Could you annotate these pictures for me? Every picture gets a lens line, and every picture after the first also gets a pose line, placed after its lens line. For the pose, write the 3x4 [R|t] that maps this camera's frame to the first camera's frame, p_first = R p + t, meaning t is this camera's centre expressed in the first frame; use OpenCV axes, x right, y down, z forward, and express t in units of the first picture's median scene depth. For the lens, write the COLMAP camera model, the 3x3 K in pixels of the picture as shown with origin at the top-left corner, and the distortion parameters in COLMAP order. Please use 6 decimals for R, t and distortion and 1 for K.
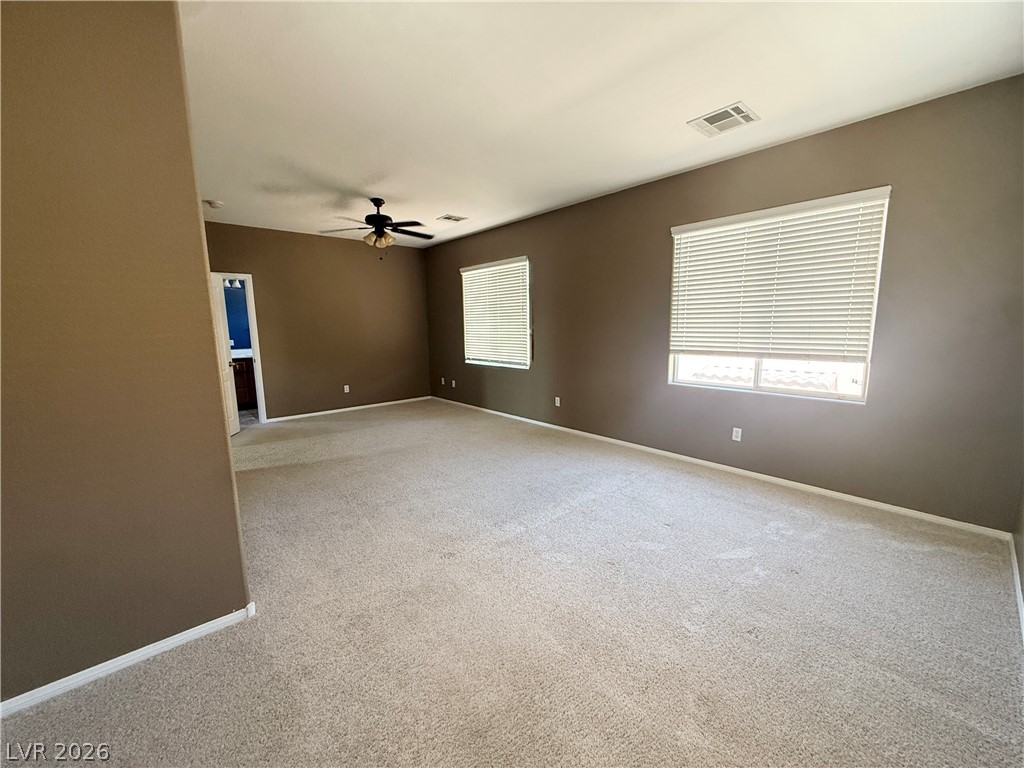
lens RADIAL K [[407.8, 0, 512.7], [0, 407.8, 391.4], [0, 0, 1]] dist [0.000931, -0.000879]
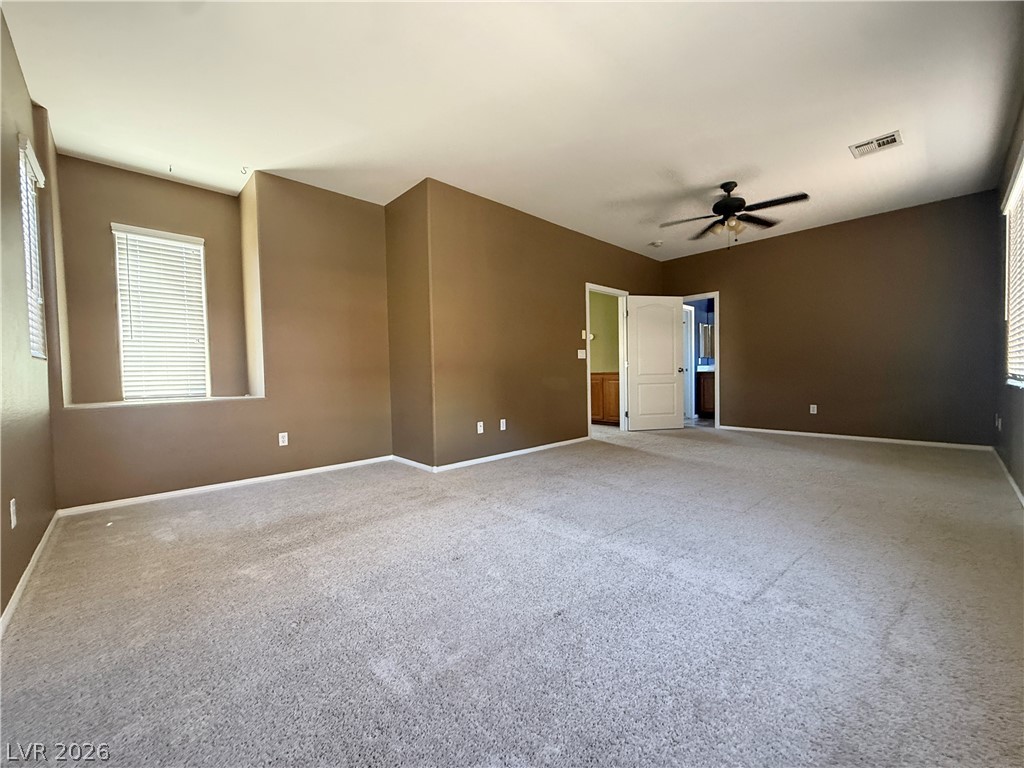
lens RADIAL K [[407.8, 0, 508.7], [0, 407.8, 383.7], [0, 0, 1]] dist [0.000931, -0.000879]
pose [[0.033232, 0.041856, -0.998571, 0.575063], [-0.145888, 0.988624, 0.036584, 0.004016], [0.988743, 0.144464, 0.038960, 0.542130]]
